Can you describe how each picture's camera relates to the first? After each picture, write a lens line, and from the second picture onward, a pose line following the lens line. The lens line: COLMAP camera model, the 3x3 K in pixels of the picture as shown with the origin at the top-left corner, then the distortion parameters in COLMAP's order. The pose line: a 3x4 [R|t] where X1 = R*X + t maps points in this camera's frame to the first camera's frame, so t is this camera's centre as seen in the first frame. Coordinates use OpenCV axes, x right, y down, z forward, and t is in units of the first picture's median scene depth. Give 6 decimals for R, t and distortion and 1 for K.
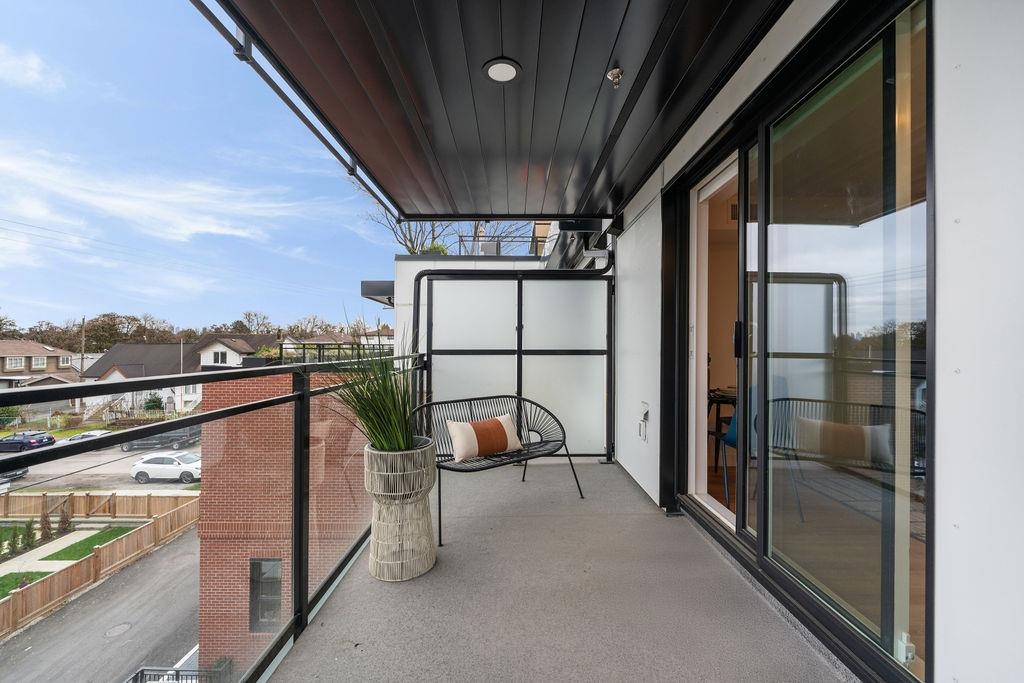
lens RADIAL K [[410.8, 0, 512.6], [0, 410.8, 338.3], [0, 0, 1]] dist [0.000369, -0.000461]
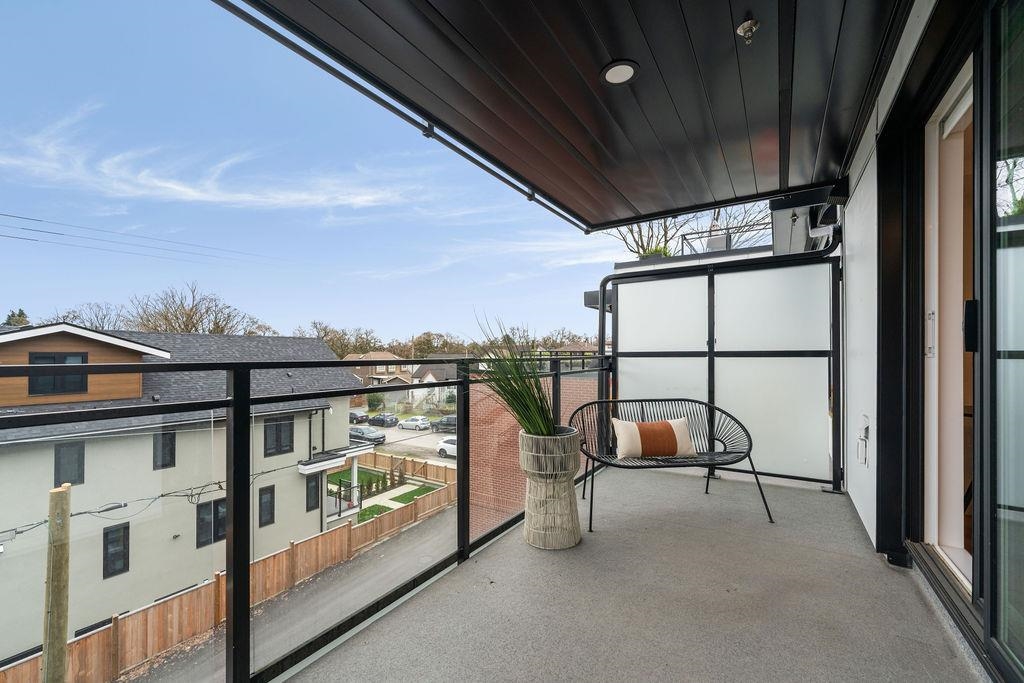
lens RADIAL K [[410.5, 0, 513.1], [0, 410.5, 347.7], [0, 0, 1]] dist [0.000127, -0.000212]
pose [[0.841279, -0.015068, -0.540391, 0.120394], [0.016138, 0.999866, -0.002756, 0.013085], [0.540360, -0.006402, 0.841409, -0.003014]]
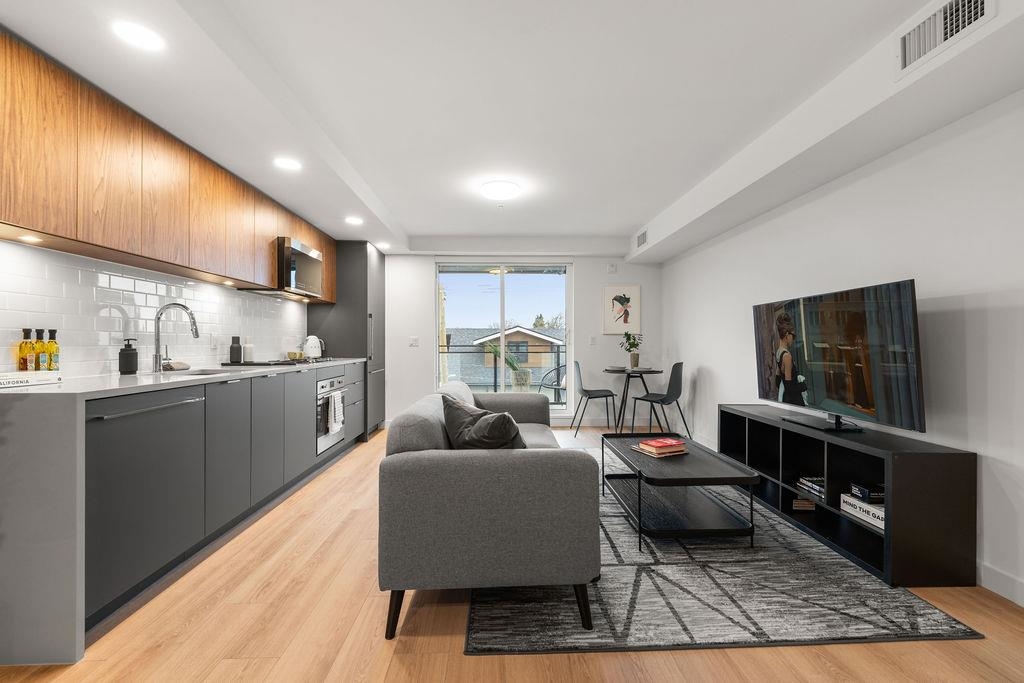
lens RADIAL K [[410.5, 0, 513.1], [0, 410.5, 347.7], [0, 0, 1]] dist [0.000127, -0.000212]
pose [[0.039128, 0.005191, -0.999221, 1.612168], [0.017443, 0.999831, 0.005877, 0.025997], [0.999082, -0.017659, 0.039031, 0.454249]]
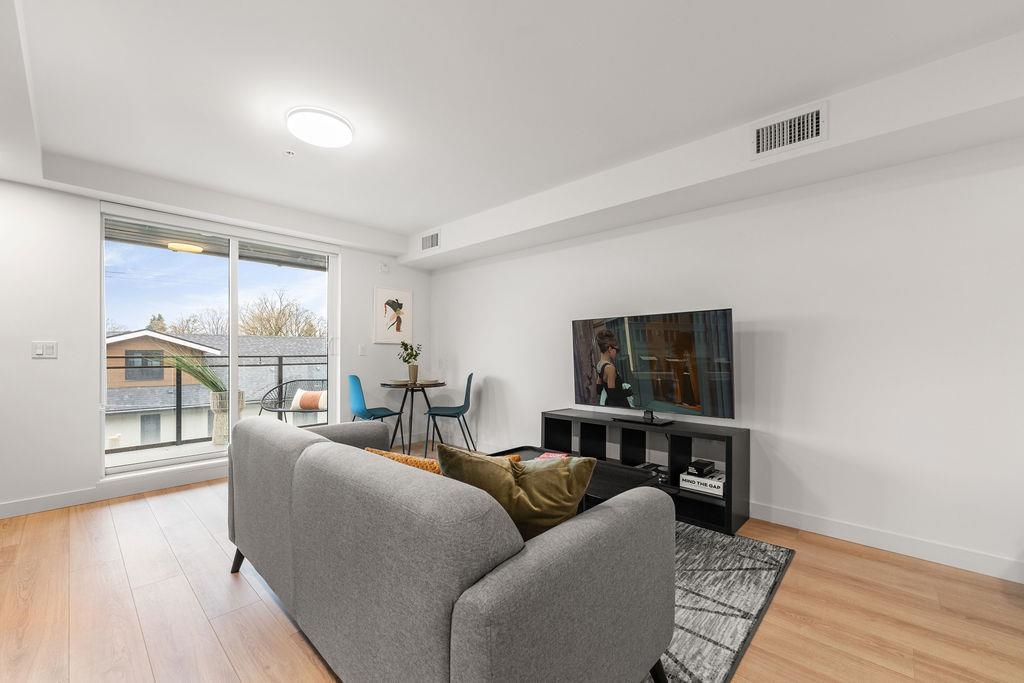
lens RADIAL K [[411.6, 0, 514.1], [0, 411.6, 357.6], [0, 0, 1]] dist [0.000778, -0.000019]
pose [[0.732846, 0.005937, -0.680369, 1.362371], [0.010706, 0.999738, 0.020255, 0.016471], [0.680310, -0.022128, 0.732590, 0.221712]]
